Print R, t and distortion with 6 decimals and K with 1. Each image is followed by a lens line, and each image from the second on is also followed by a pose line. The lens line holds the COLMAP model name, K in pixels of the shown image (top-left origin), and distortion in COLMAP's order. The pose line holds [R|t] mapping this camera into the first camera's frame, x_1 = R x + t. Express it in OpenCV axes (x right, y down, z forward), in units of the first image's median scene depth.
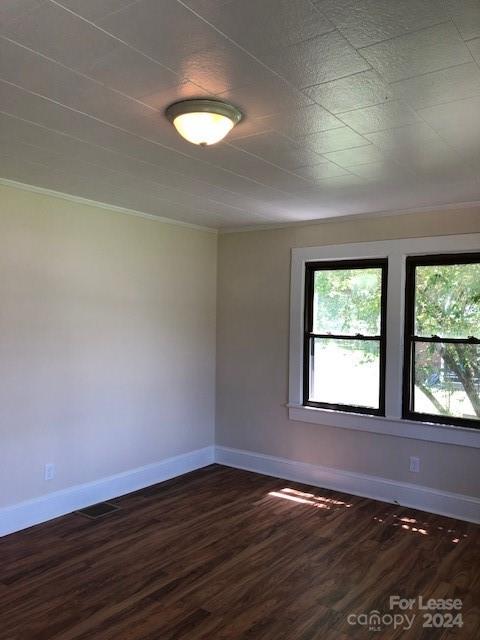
lens RADIAL K [[524.9, 0, 230.6], [0, 524.9, 319.1], [0, 0, 1]] dist [0.023625, 0.012441]
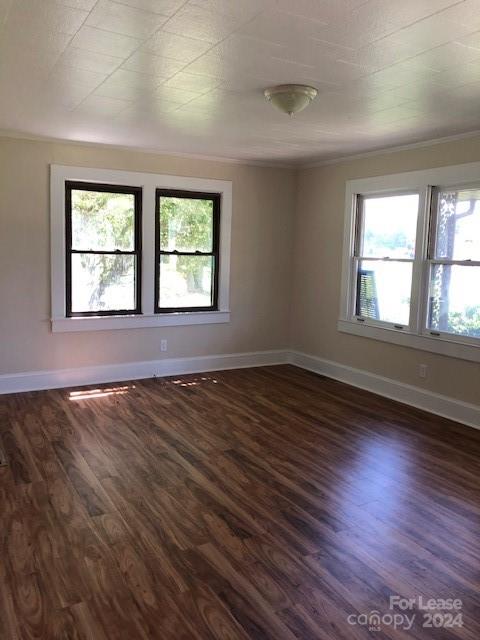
lens RADIAL K [[524.9, 0, 230.6], [0, 524.9, 319.1], [0, 0, 1]] dist [0.023625, 0.012441]
pose [[0.406887, -0.130001, 0.904181, -0.770737], [-0.014212, 0.988801, 0.148563, 0.003876], [-0.913368, -0.073298, 0.400482, 0.289195]]
